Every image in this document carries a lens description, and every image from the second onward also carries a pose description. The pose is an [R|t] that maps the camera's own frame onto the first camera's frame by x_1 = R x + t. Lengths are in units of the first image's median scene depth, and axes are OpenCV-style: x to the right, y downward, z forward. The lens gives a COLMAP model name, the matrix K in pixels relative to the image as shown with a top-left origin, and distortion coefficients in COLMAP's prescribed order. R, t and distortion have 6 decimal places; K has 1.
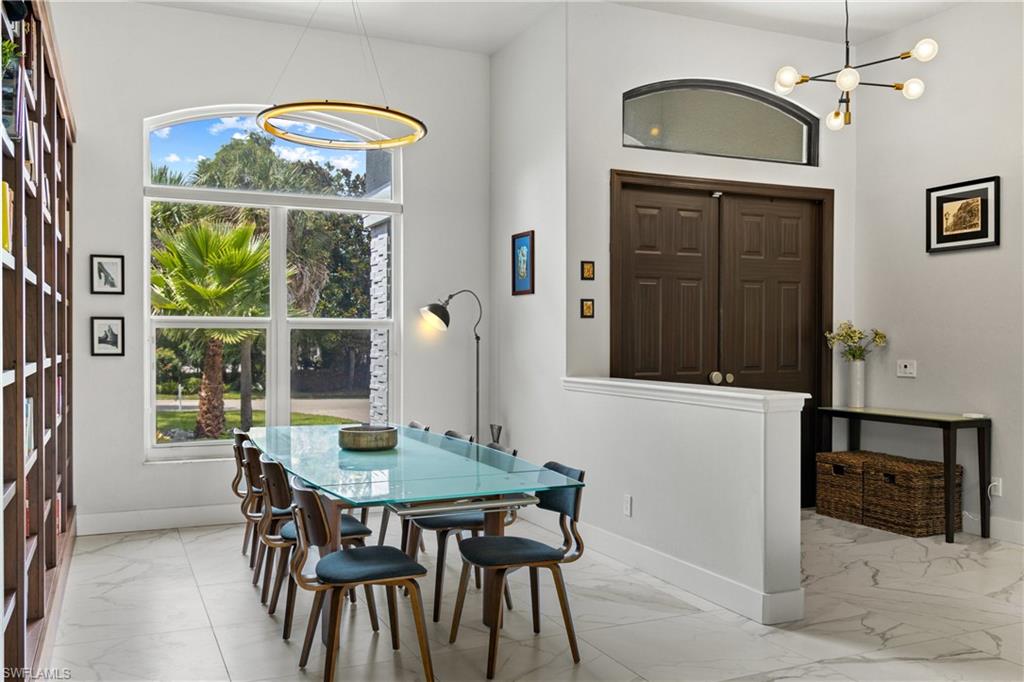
lens RADIAL K [[874.7, 0, 510.0], [0, 874.7, 344.6], [0, 0, 1]] dist [-0.007181, -0.000873]
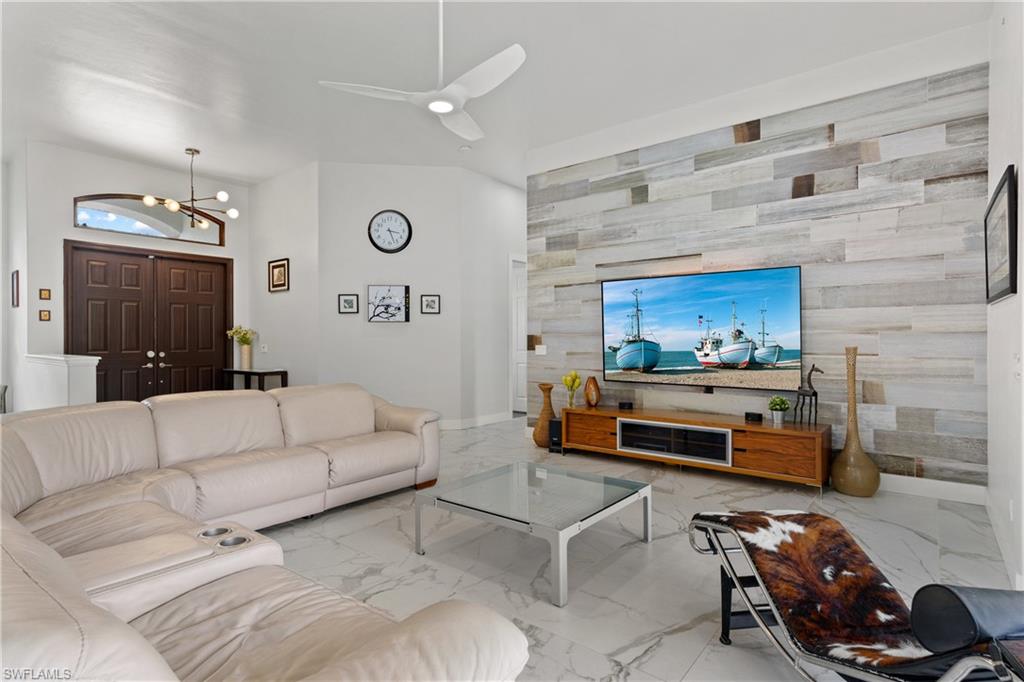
lens RADIAL K [[522.8, 0, 511.9], [0, 522.8, 338.7], [0, 0, 1]] dist [0.002097, 0.000516]
pose [[0.889933, 0.001369, 0.456089, 0.445430], [0.003507, 0.999945, -0.009845, 0.019844], [-0.456077, 0.010361, 0.889880, -0.384667]]
